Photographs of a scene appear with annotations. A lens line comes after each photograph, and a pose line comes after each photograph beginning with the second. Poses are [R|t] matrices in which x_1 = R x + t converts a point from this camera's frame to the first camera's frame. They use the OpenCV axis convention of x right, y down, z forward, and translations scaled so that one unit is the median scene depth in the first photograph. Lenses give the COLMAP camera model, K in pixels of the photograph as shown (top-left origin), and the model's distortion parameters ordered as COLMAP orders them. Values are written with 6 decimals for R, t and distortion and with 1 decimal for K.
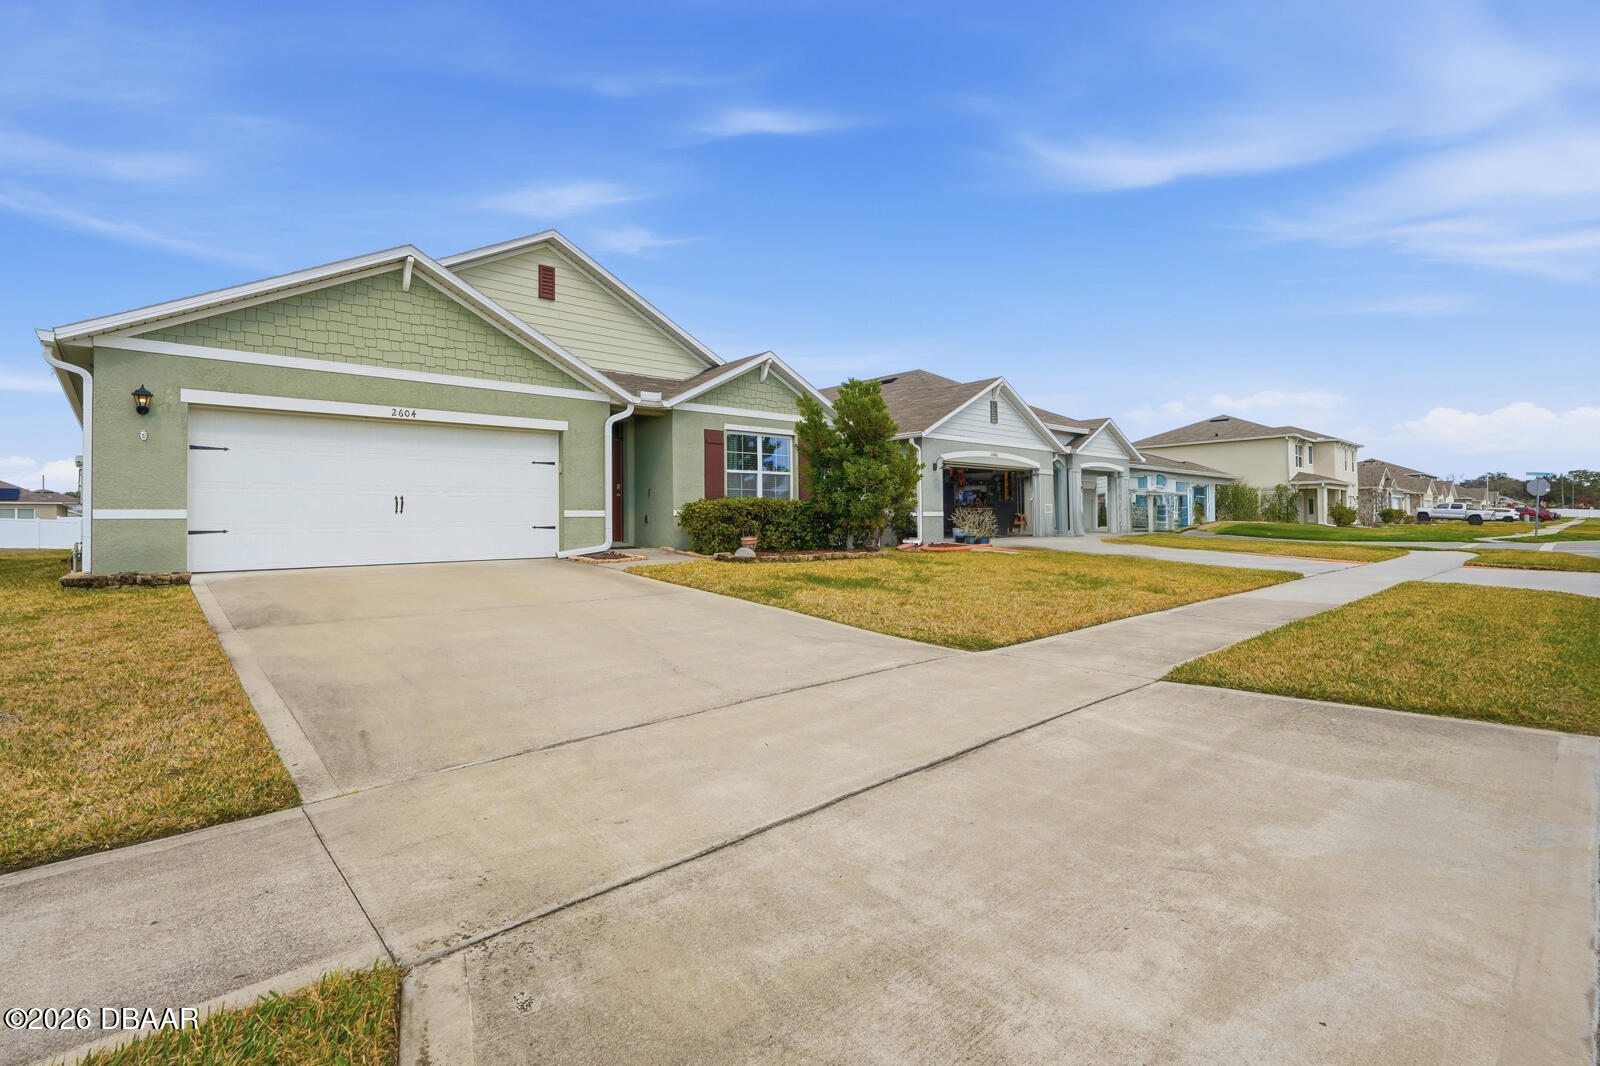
lens RADIAL K [[750.5, 0, 798.8], [0, 750.5, 498.0], [0, 0, 1]] dist [-0.007757, 0.001785]
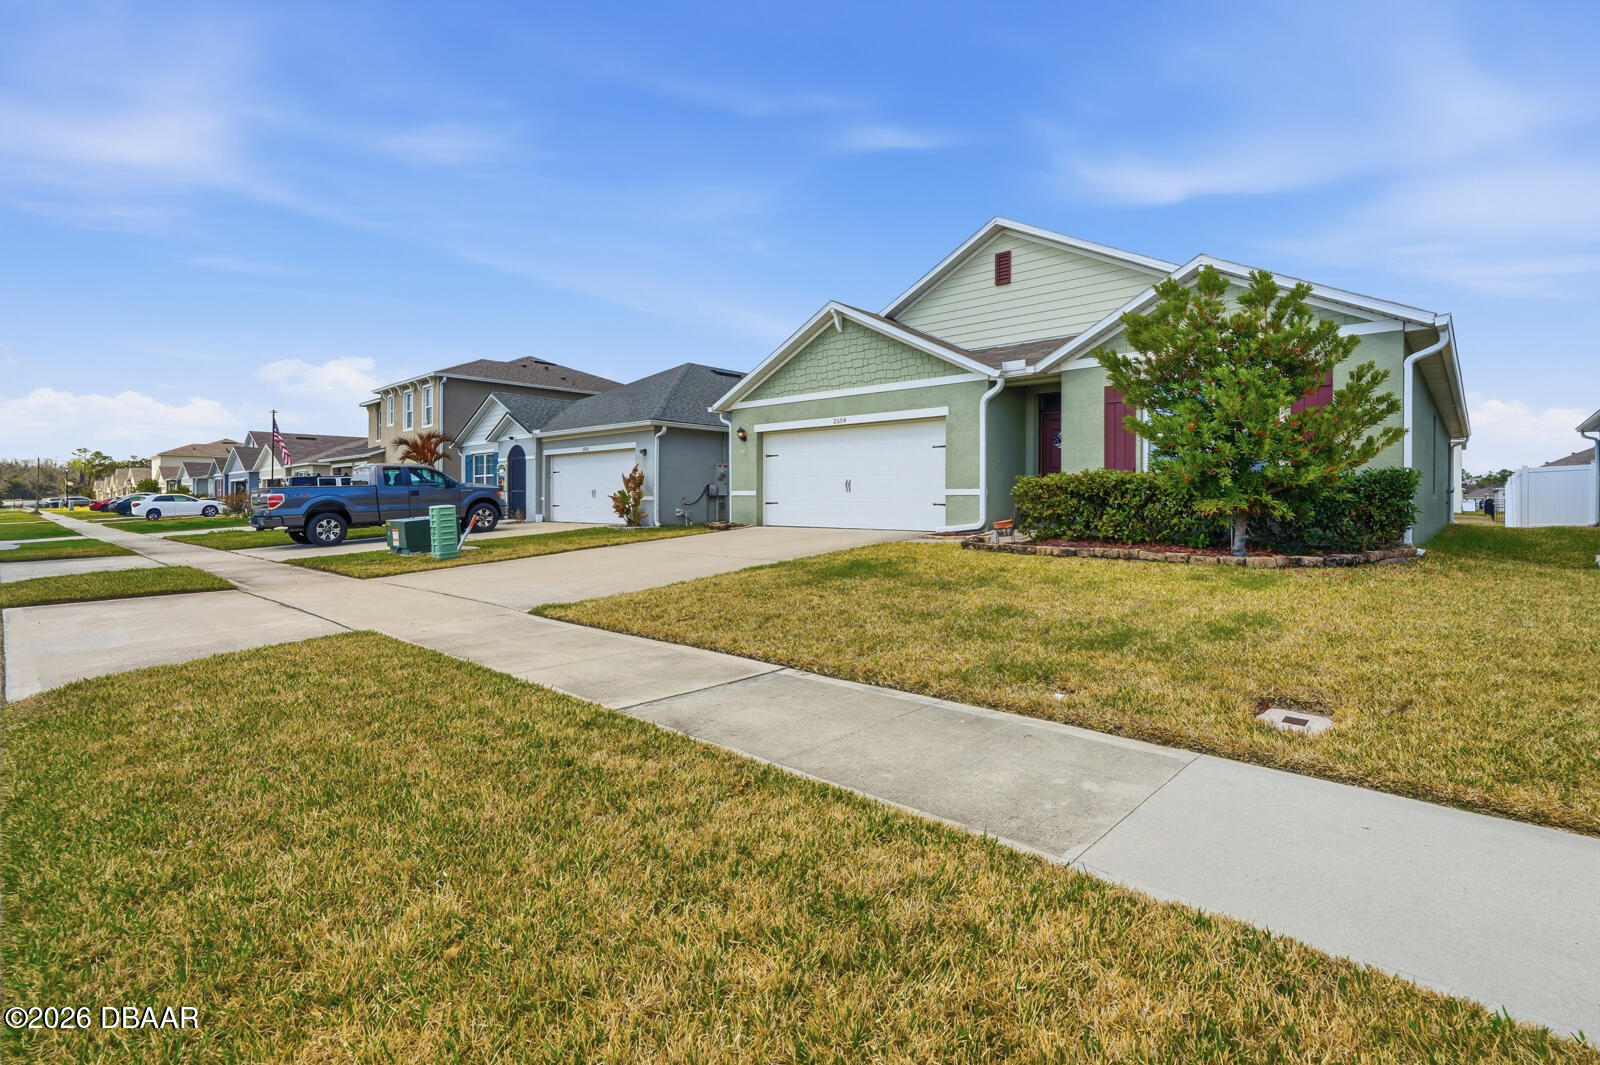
lens RADIAL K [[722.5, 0, 813.6], [0, 722.5, 516.2], [0, 0, 1]] dist [-0.003191, 0.004526]
pose [[0.114871, 0.034671, -0.992775, 0.707318], [0.026553, 0.998926, 0.037958, 0.010971], [0.993025, -0.030722, 0.113827, 0.685052]]
